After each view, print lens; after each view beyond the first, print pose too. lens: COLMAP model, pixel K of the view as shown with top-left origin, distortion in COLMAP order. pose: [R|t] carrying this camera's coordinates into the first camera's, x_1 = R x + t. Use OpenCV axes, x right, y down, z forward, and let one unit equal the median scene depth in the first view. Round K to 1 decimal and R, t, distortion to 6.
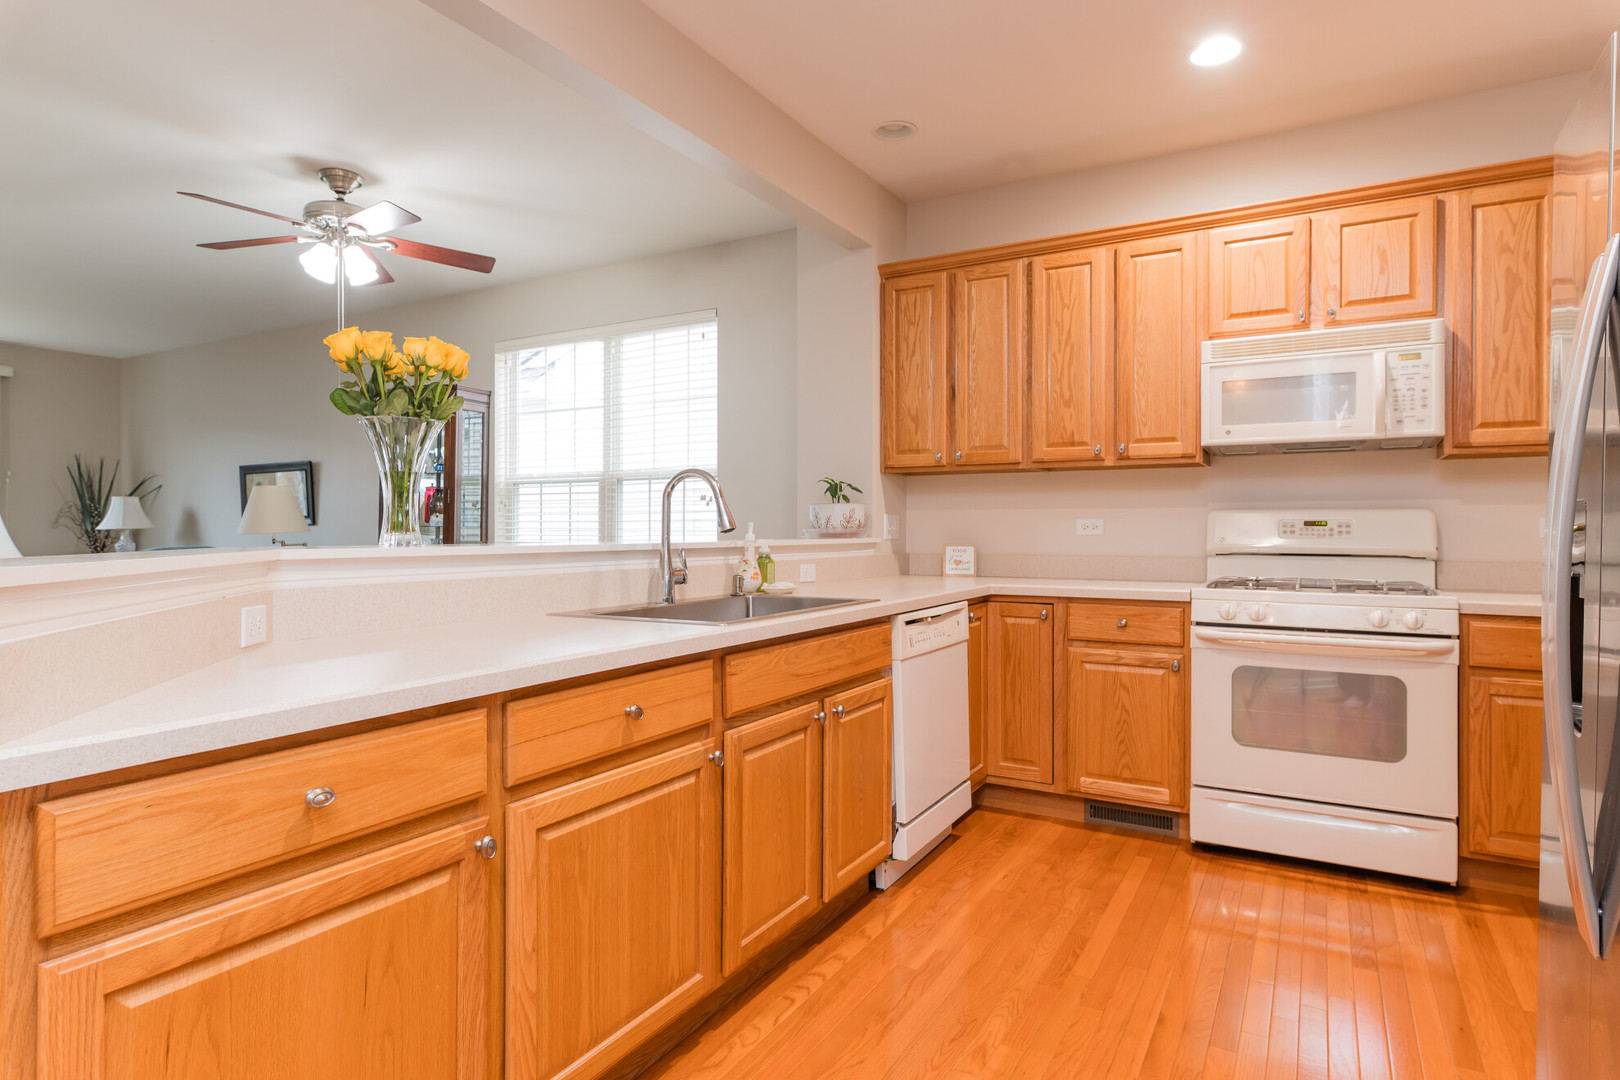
lens RADIAL K [[862.7, 0, 809.3], [0, 862.7, 530.7], [0, 0, 1]] dist [0.005806, 0.000079]
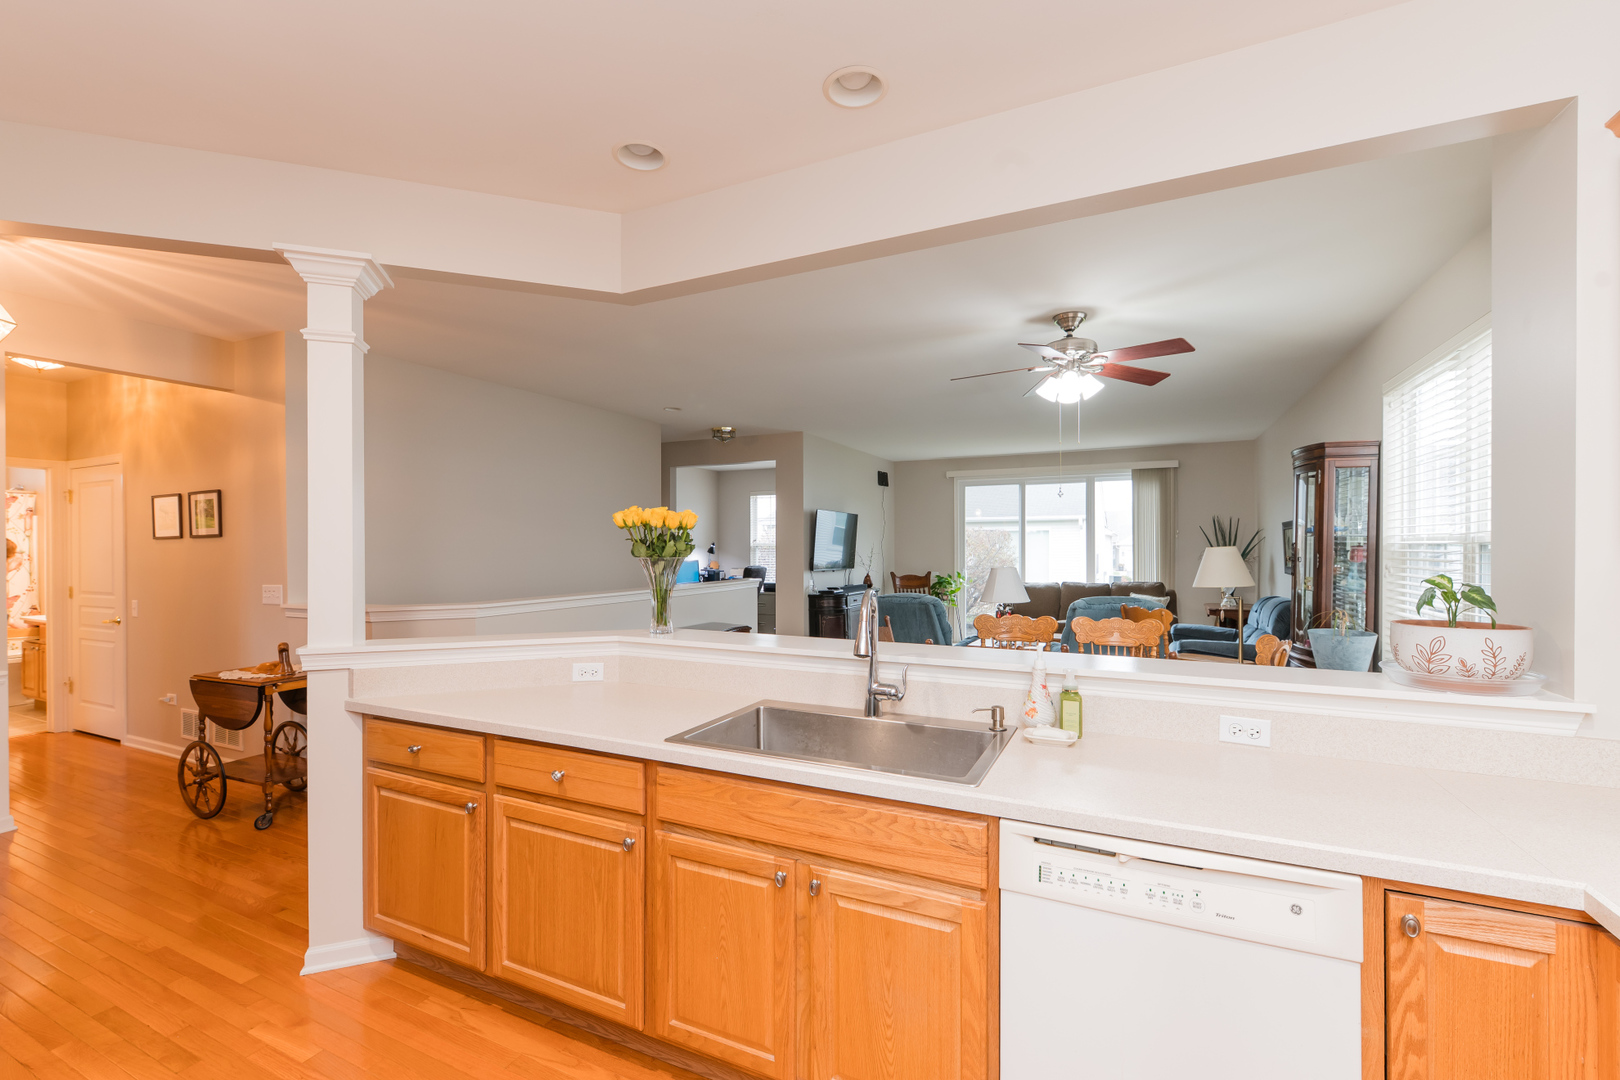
lens RADIAL K [[698.7, 0, 826.4], [0, 698.7, 544.9], [0, 0, 1]] dist [-0.004023, 0.000187]
pose [[0.094681, -0.002250, -0.995505, 0.332199], [-0.003461, 0.999991, -0.002589, -0.059670], [0.995502, 0.003691, 0.094672, 0.426501]]
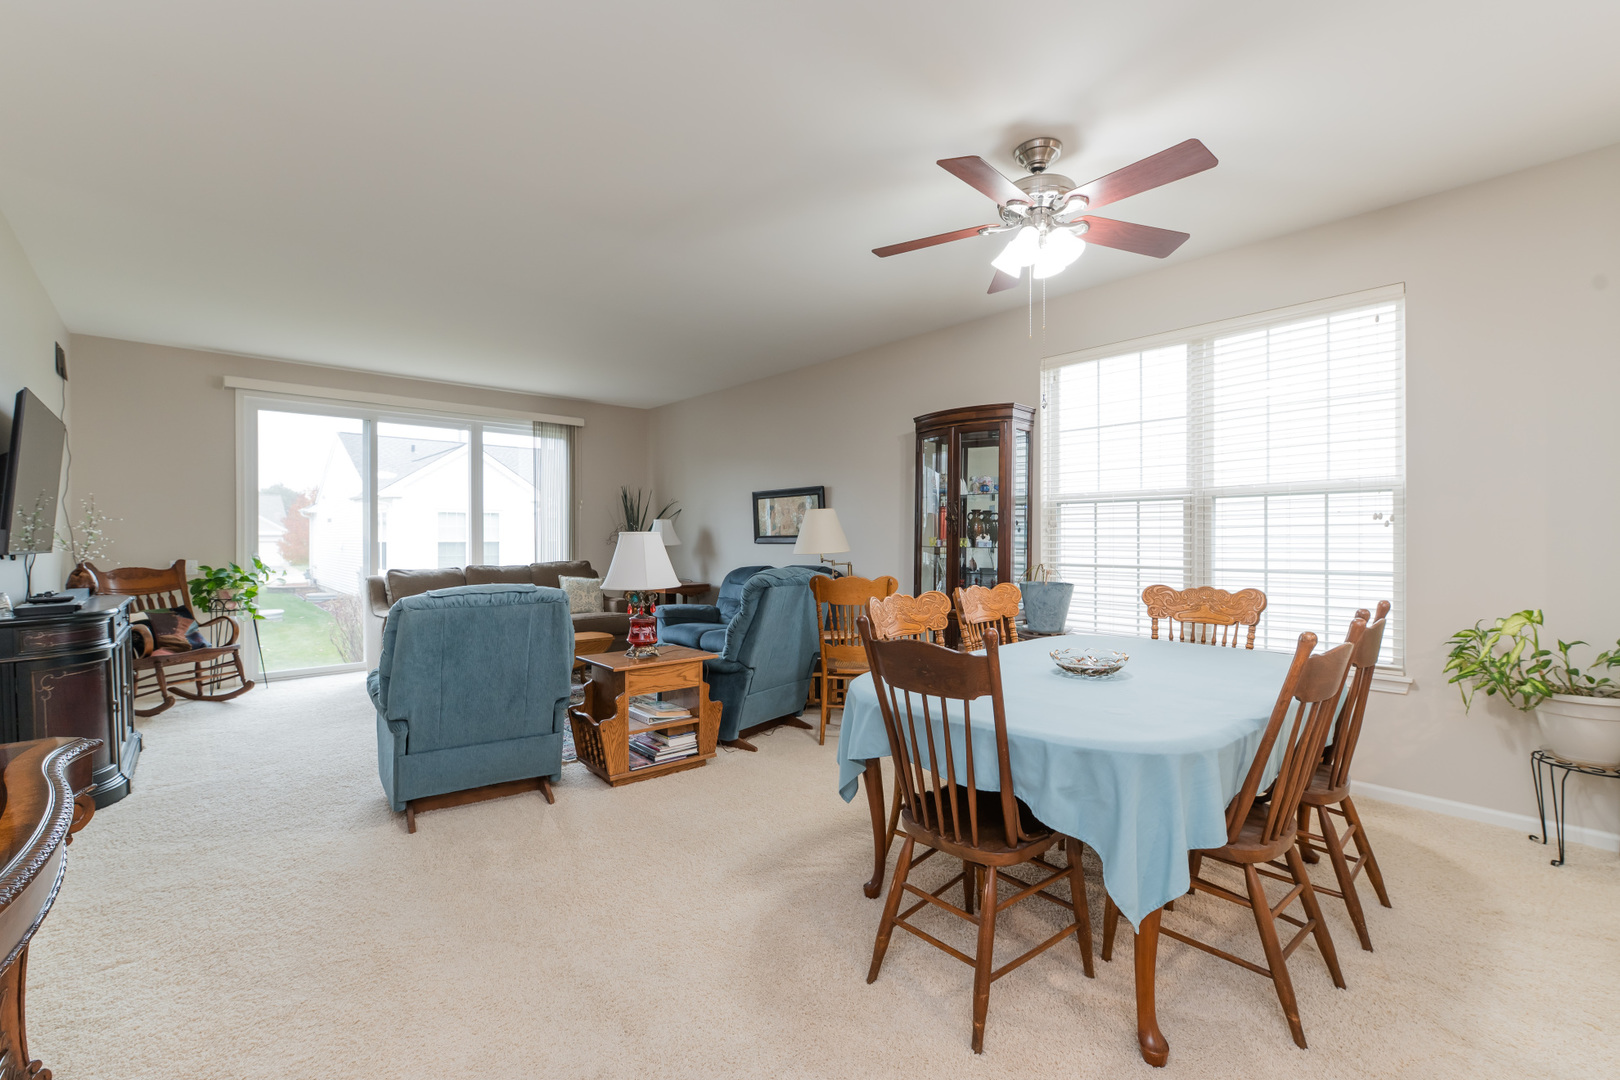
lens RADIAL K [[665.2, 0, 811.2], [0, 665.2, 535.1], [0, 0, 1]] dist [-0.010085, -0.000282]
pose [[0.955229, -0.003320, -0.295847, -0.450118], [0.001583, 0.999980, -0.006113, -0.017593], [0.295862, 0.005371, 0.955216, 0.243841]]
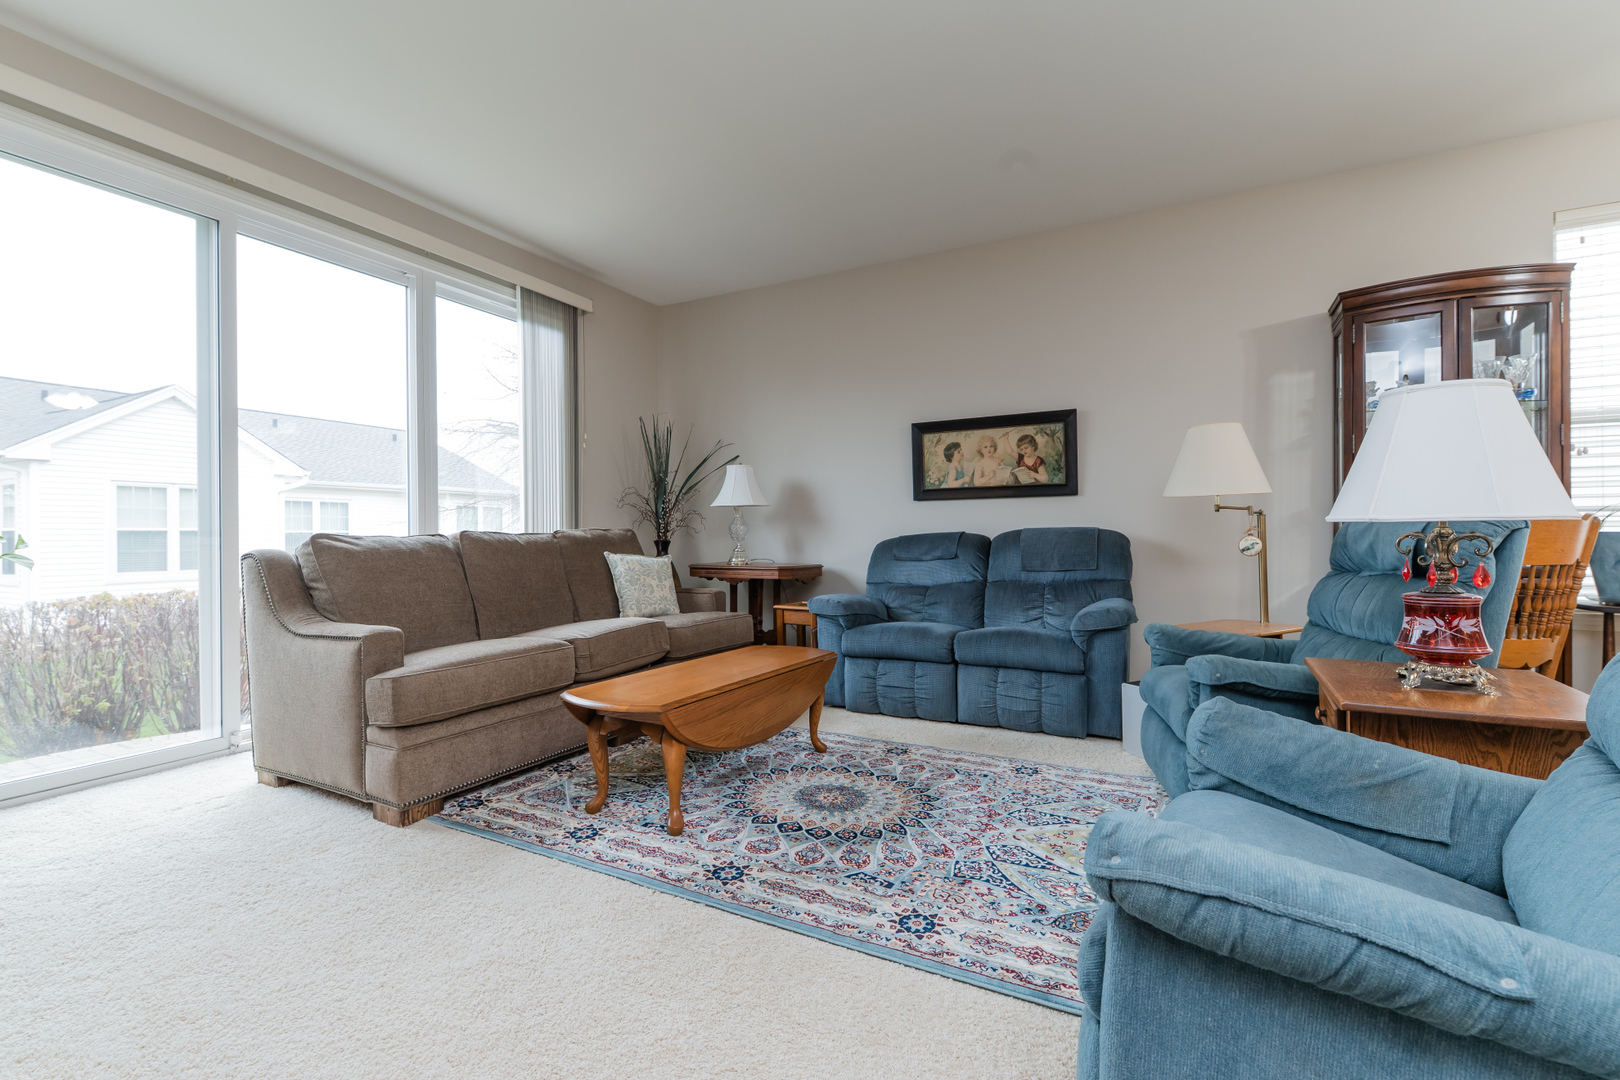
lens RADIAL K [[698.7, 0, 809.0], [0, 698.7, 540.8], [0, 0, 1]] dist [-0.004023, 0.000187]
pose [[0.999659, -0.004332, 0.025769, -1.120253], [0.004217, 0.999981, 0.004515, 0.040228], [-0.025788, -0.004404, 0.999658, 0.549078]]
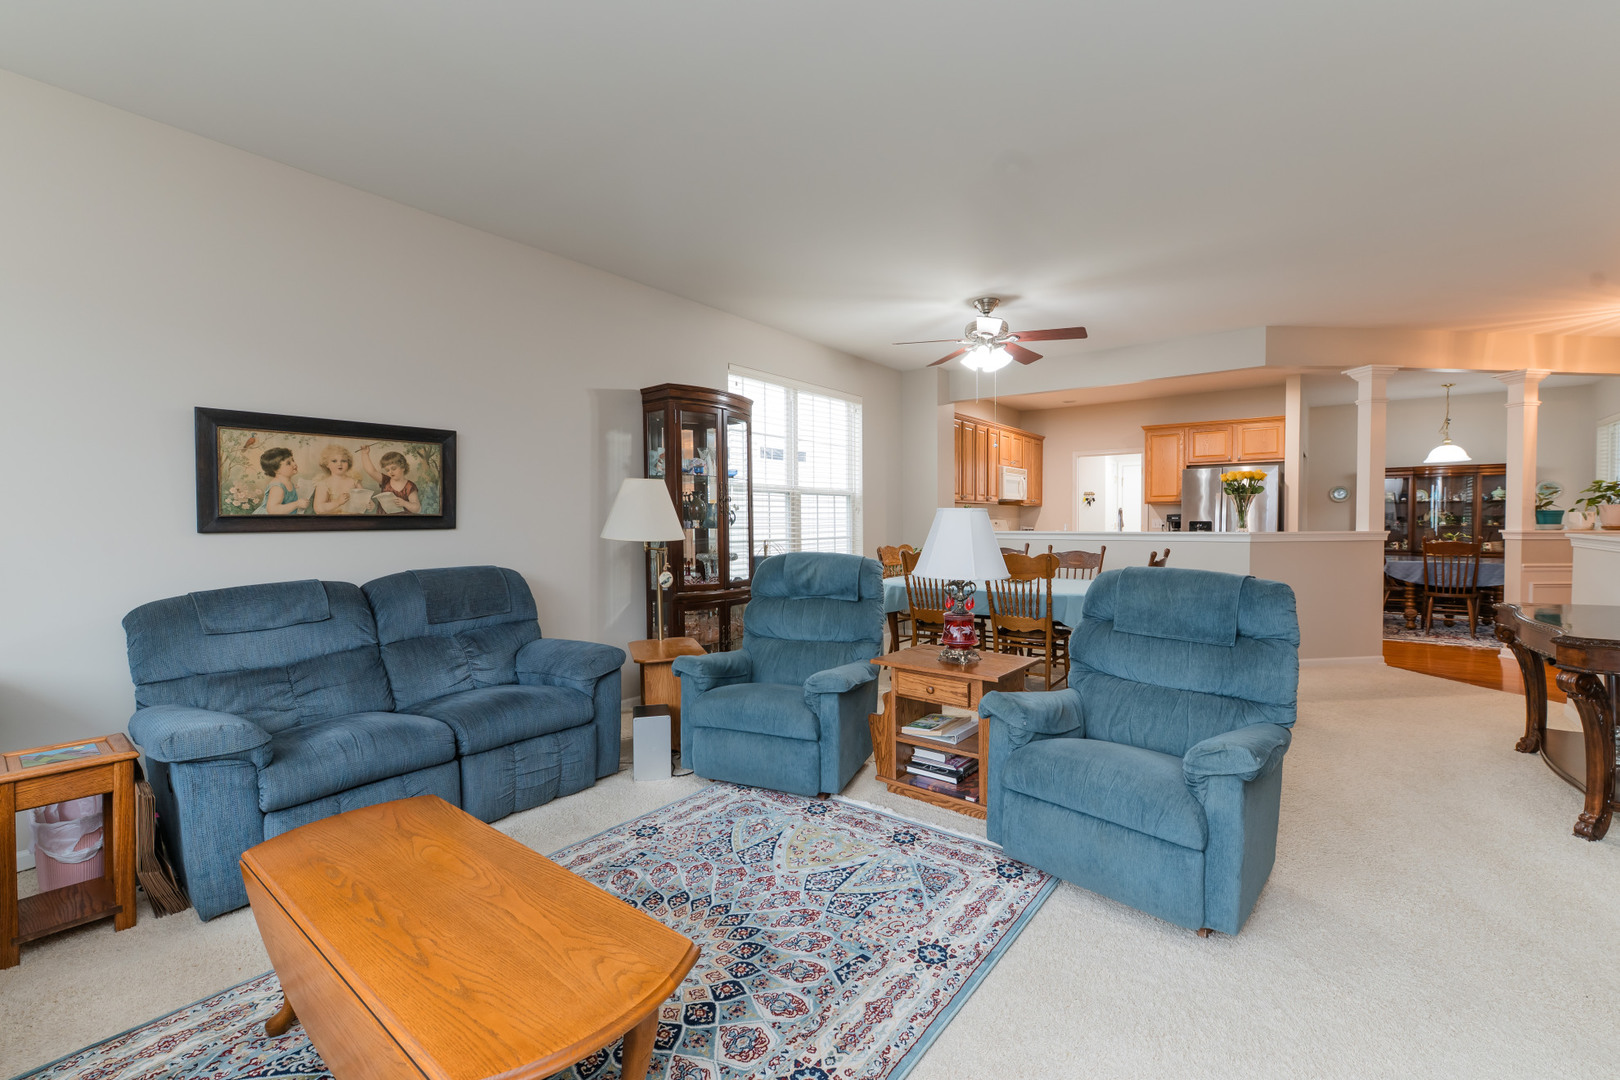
lens RADIAL K [[698.7, 0, 810.0], [0, 698.7, 535.7], [0, 0, 1]] dist [-0.004023, 0.000187]
pose [[0.134297, -0.021054, 0.990717, -1.456858], [0.007532, 0.999767, 0.020225, -0.014644], [-0.990913, 0.004746, 0.134424, 0.908384]]
